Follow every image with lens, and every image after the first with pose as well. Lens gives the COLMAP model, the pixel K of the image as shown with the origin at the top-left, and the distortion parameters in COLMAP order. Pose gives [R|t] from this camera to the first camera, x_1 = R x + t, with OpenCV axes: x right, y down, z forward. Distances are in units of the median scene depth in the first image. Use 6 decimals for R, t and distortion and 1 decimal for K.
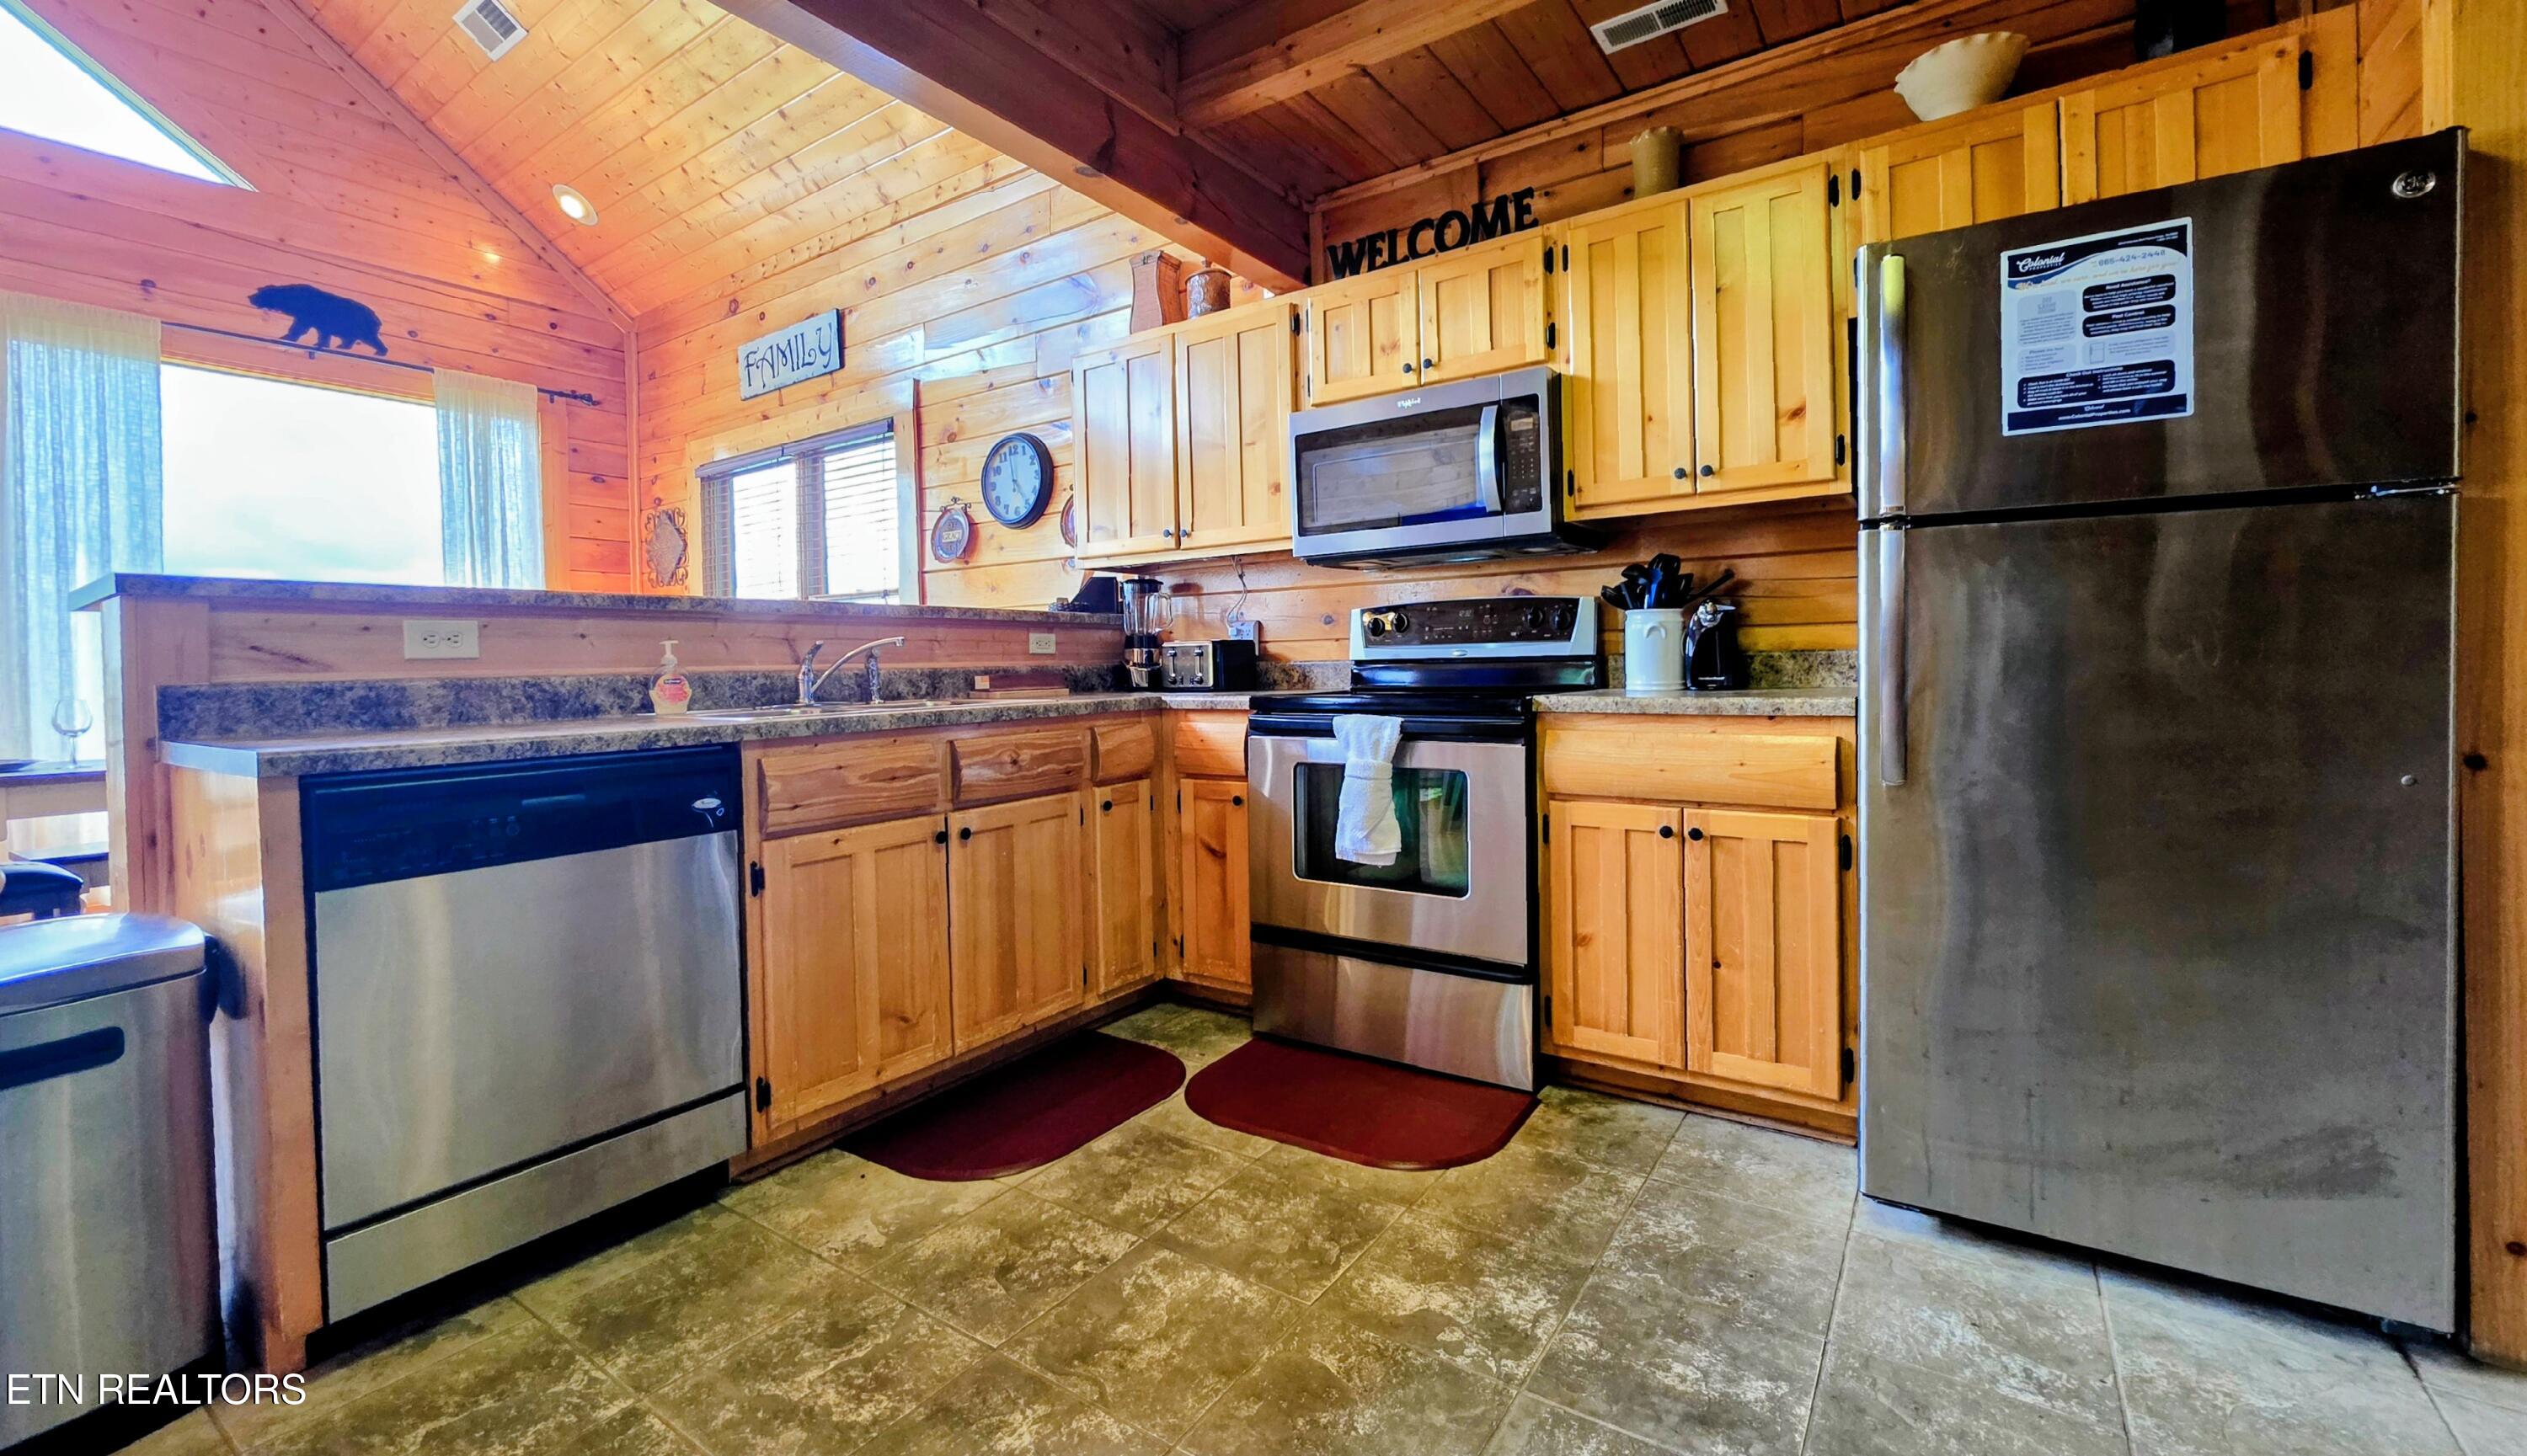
lens RADIAL K [[1024.6, 0, 1259.5], [0, 1024.6, 672.3], [0, 0, 1]] dist [-0.000603, 0.000417]
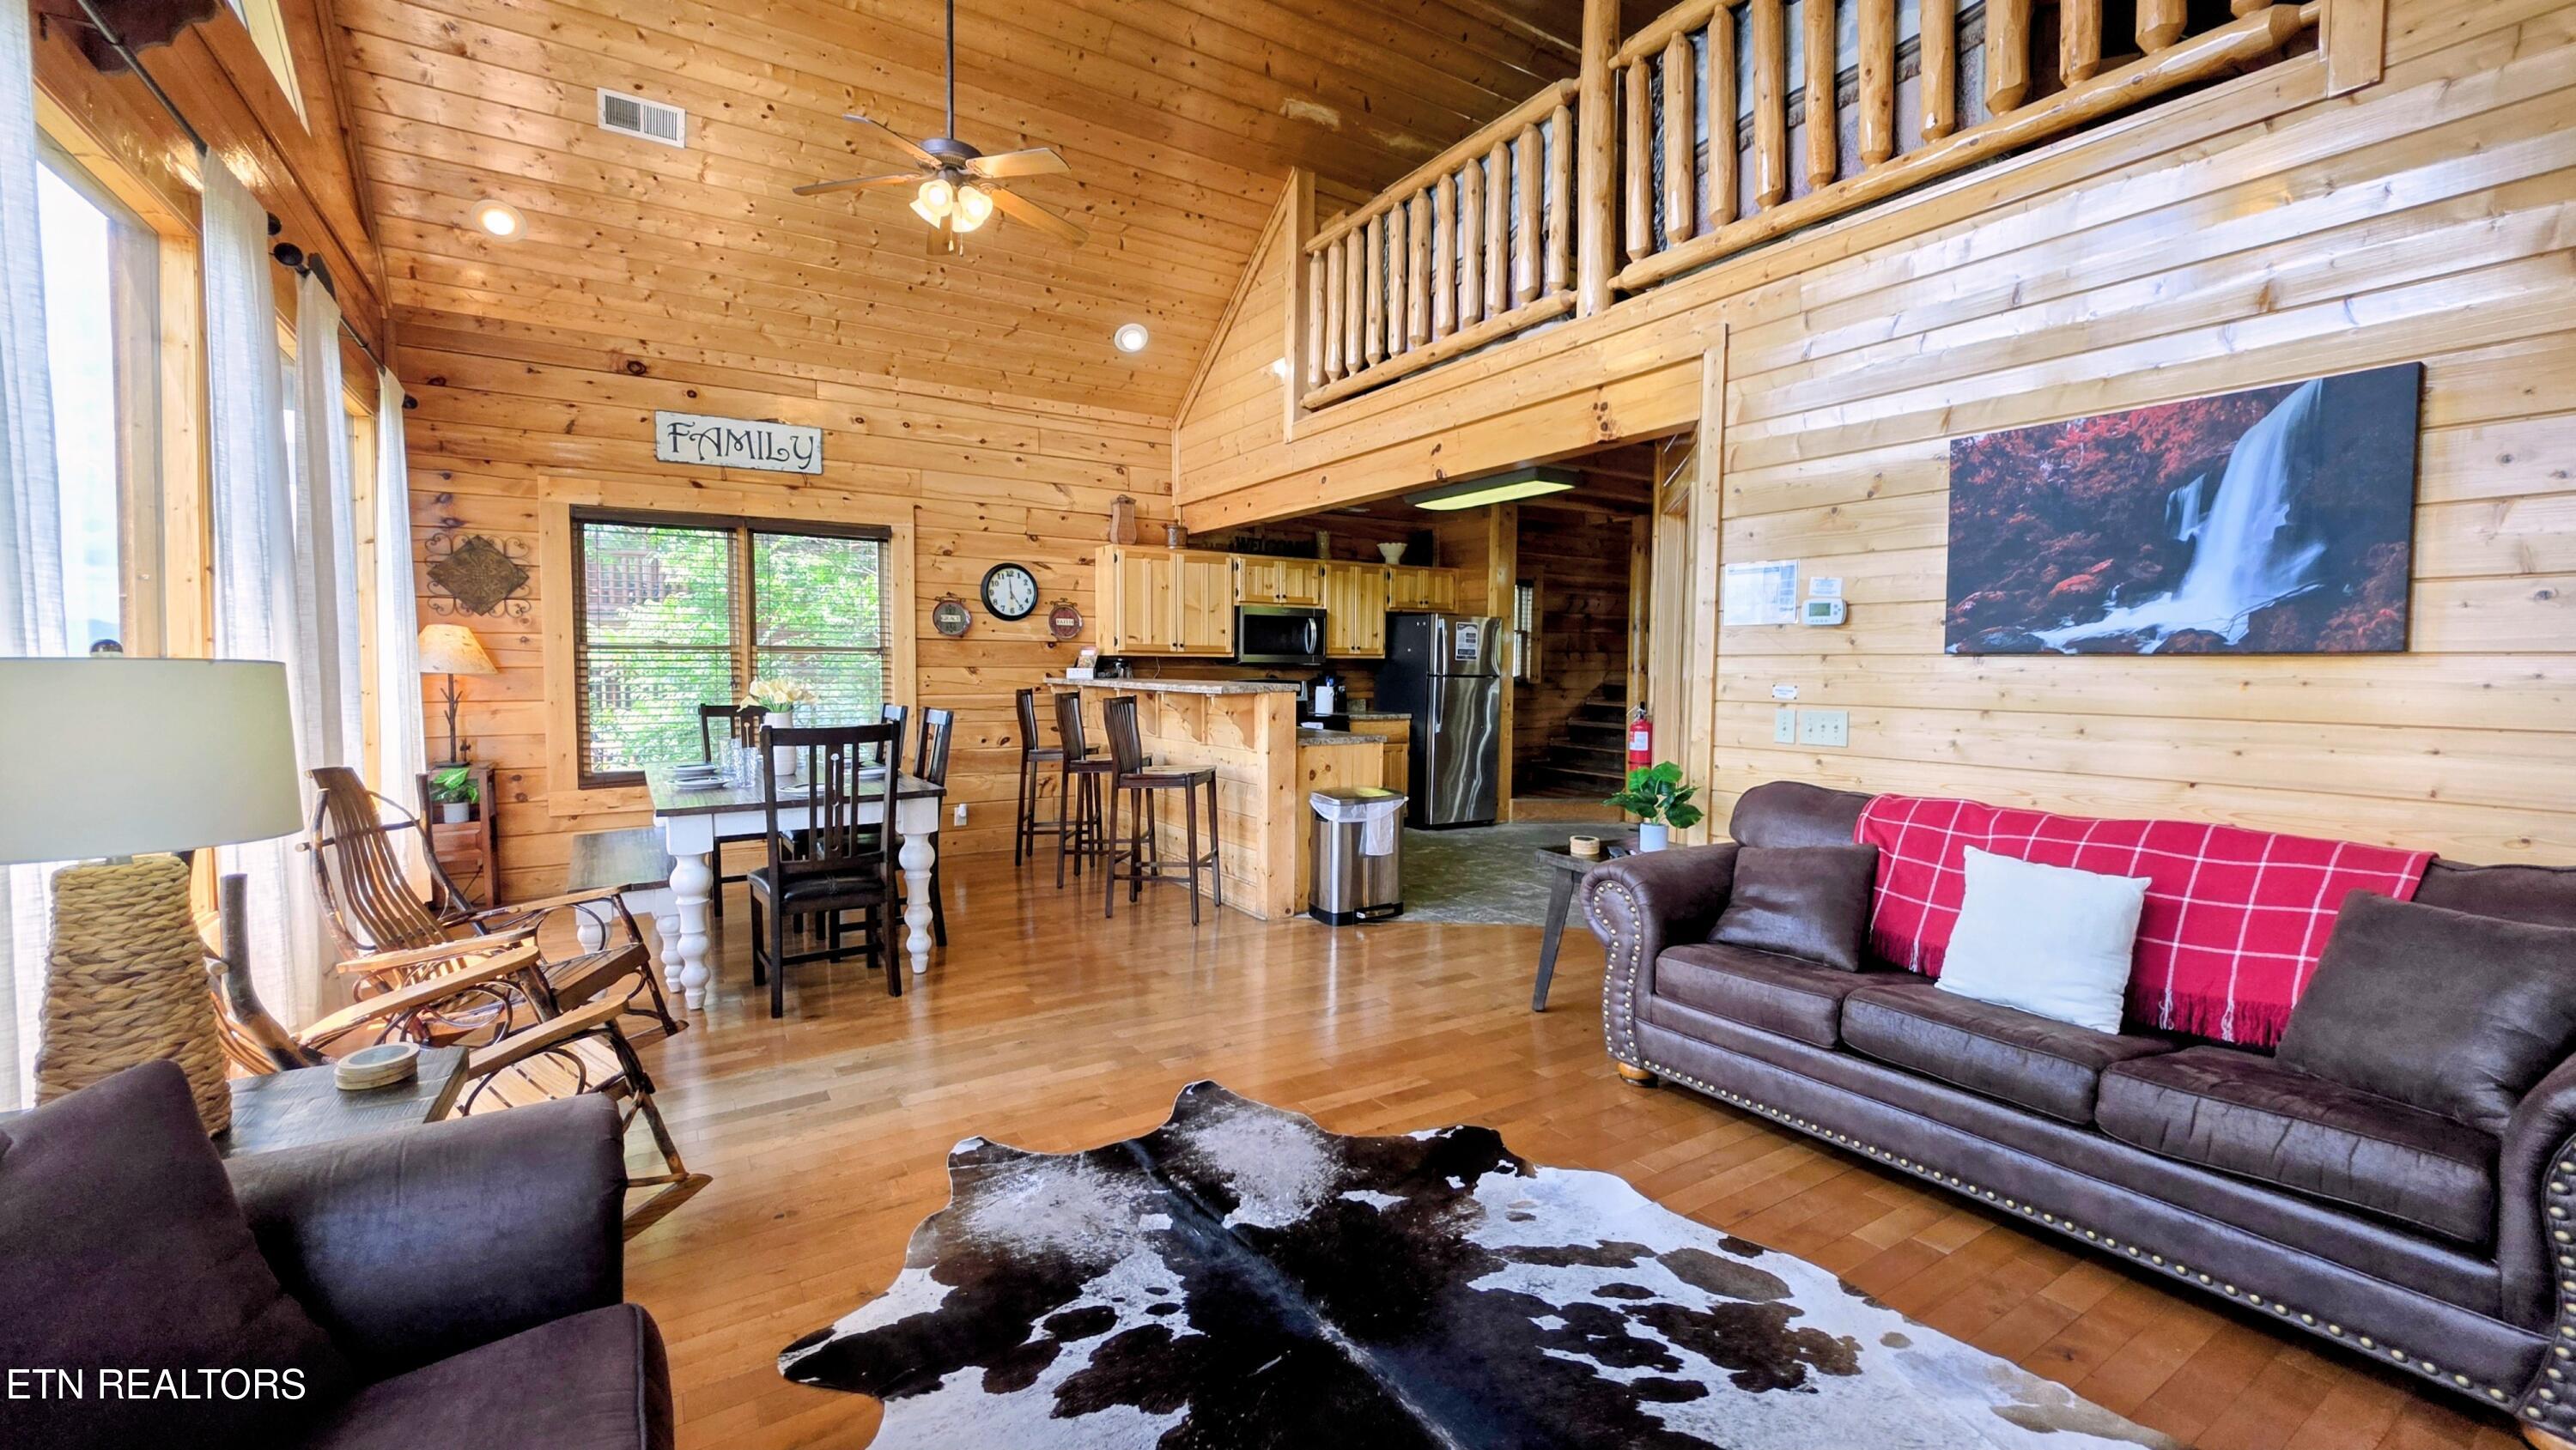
lens RADIAL K [[1038.5, 0, 1267.1], [0, 1038.5, 713.8], [0, 0, 1]] dist [0.001884, -0.000058]
pose [[0.403145, -0.019479, 0.914929, -2.838071], [-0.008345, 0.999654, 0.024960, -0.061365], [-0.915098, -0.017698, 0.402843, -0.114628]]
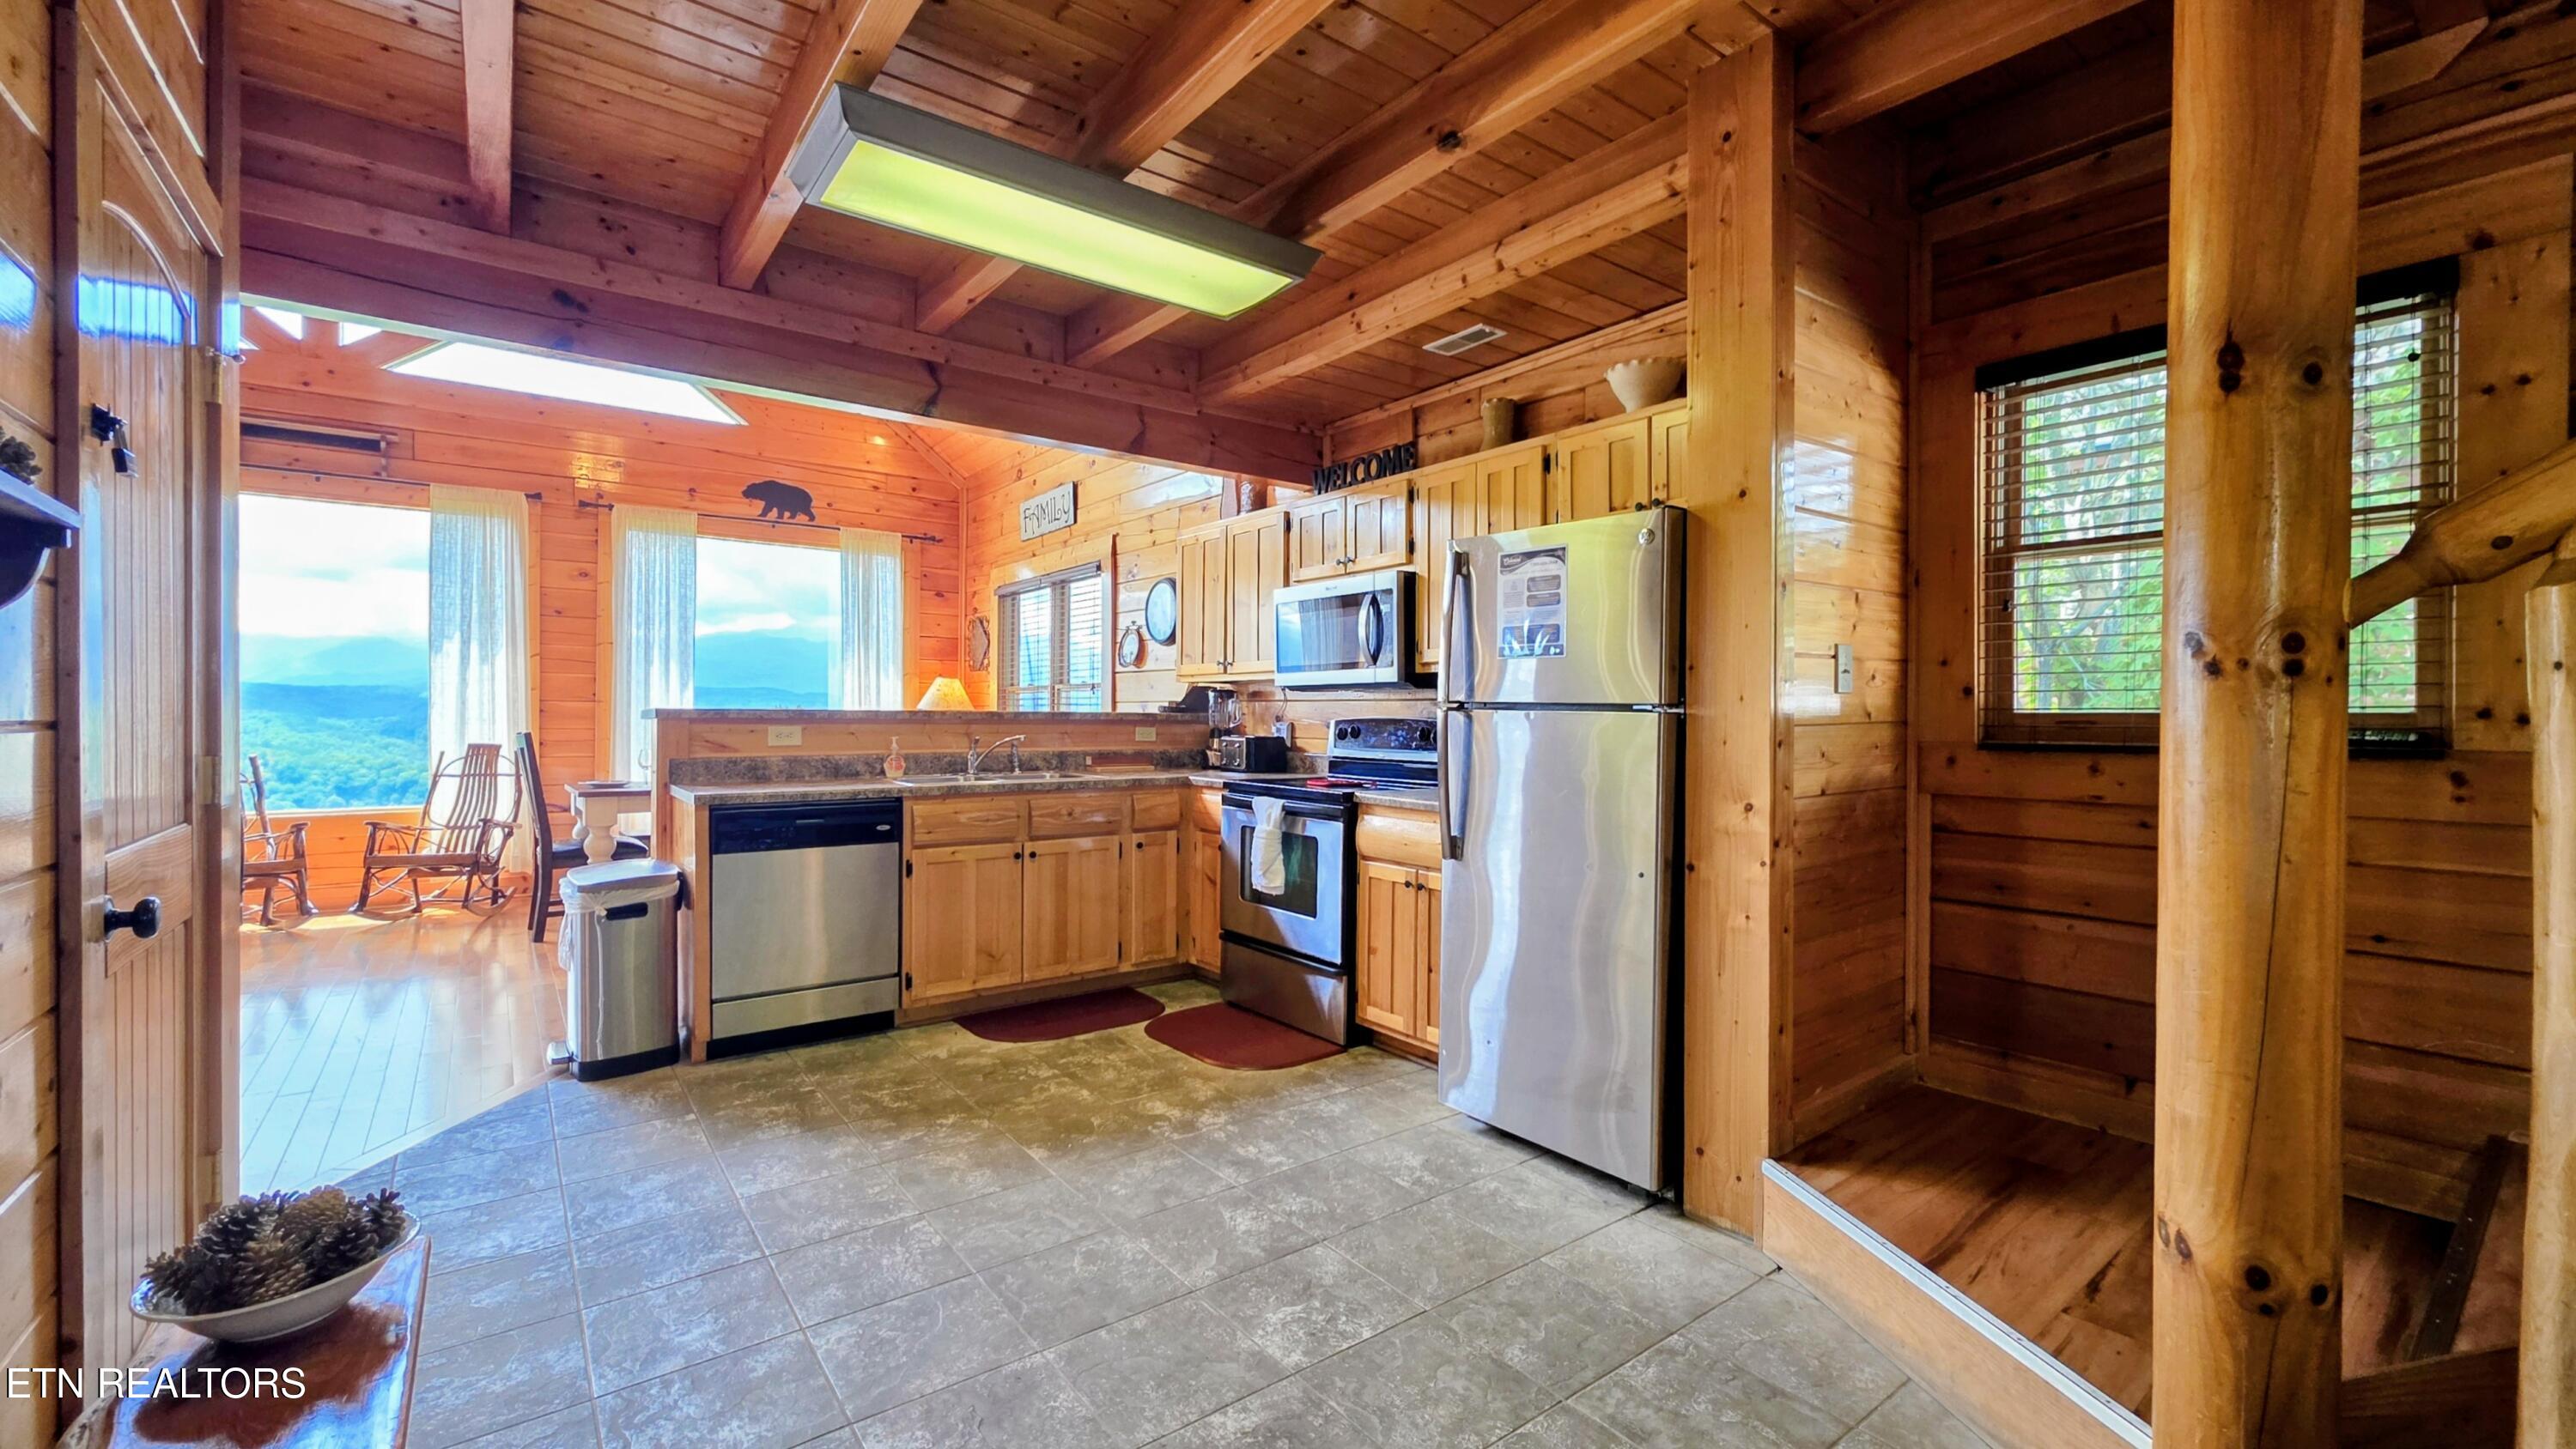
lens RADIAL K [[1038.5, 0, 1287.6], [0, 1038.5, 721.2], [0, 0, 1]] dist [0.001884, -0.000058]
pose [[0.949657, 0.030082, -0.311845, 0.642492], [-0.030153, 0.999535, 0.004595, -0.086080], [0.311838, 0.005040, 0.950122, -0.516198]]
